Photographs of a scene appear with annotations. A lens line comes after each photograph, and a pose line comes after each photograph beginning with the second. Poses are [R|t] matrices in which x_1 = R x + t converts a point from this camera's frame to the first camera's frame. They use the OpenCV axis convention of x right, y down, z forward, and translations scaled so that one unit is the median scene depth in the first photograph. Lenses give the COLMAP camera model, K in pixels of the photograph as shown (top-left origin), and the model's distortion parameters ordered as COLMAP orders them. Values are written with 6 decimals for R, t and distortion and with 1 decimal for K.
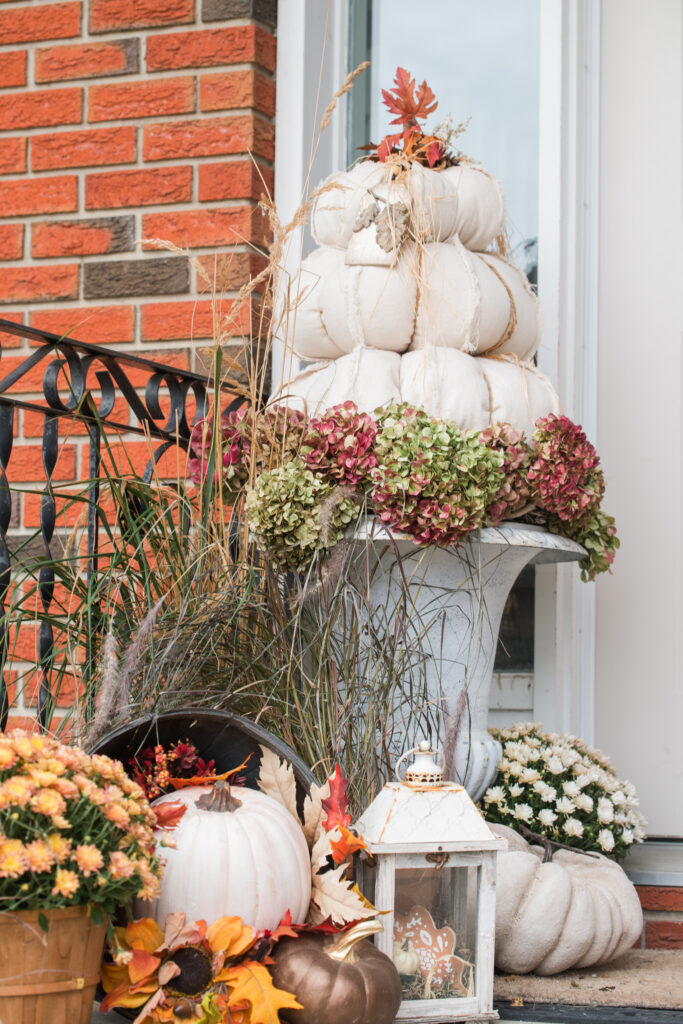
lens RADIAL K [[2404.8, 0, 341.5], [0, 2404.8, 512.0], [0, 0, 1]] dist [-0.127223, -0.475603]
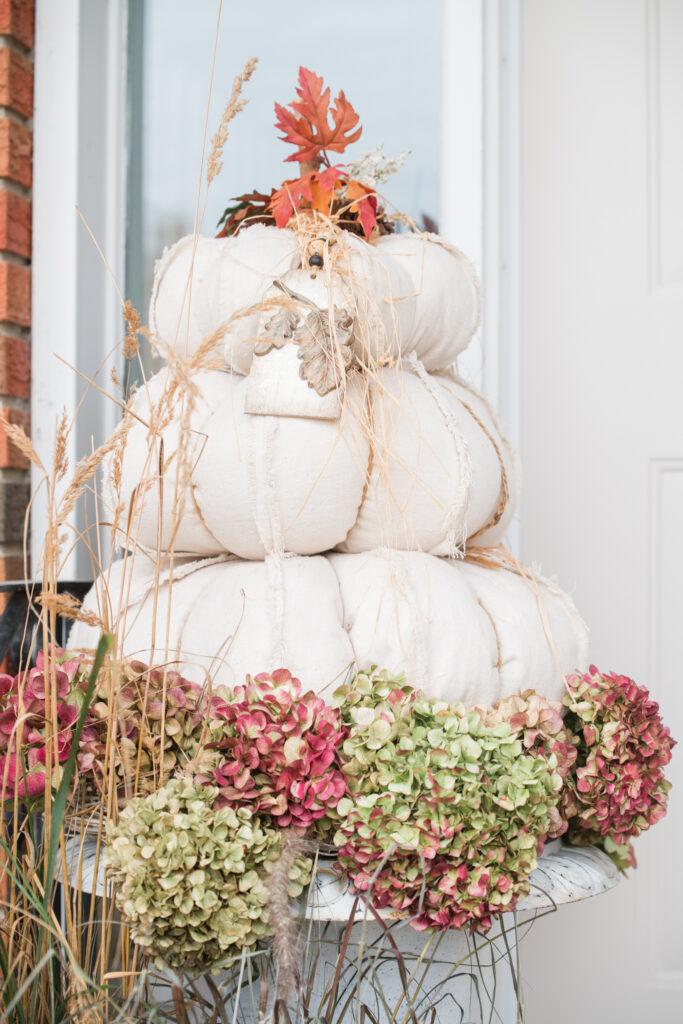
lens RADIAL K [[2273.3, 0, 341.5], [0, 2273.3, 512.0], [0, 0, 1]] dist [-0.190516, 0.504101]
pose [[0.974242, -0.012536, 0.225158, -0.104899], [0.000181, 0.998497, 0.054809, -0.113595], [-0.225506, -0.053356, 0.972779, 0.471413]]
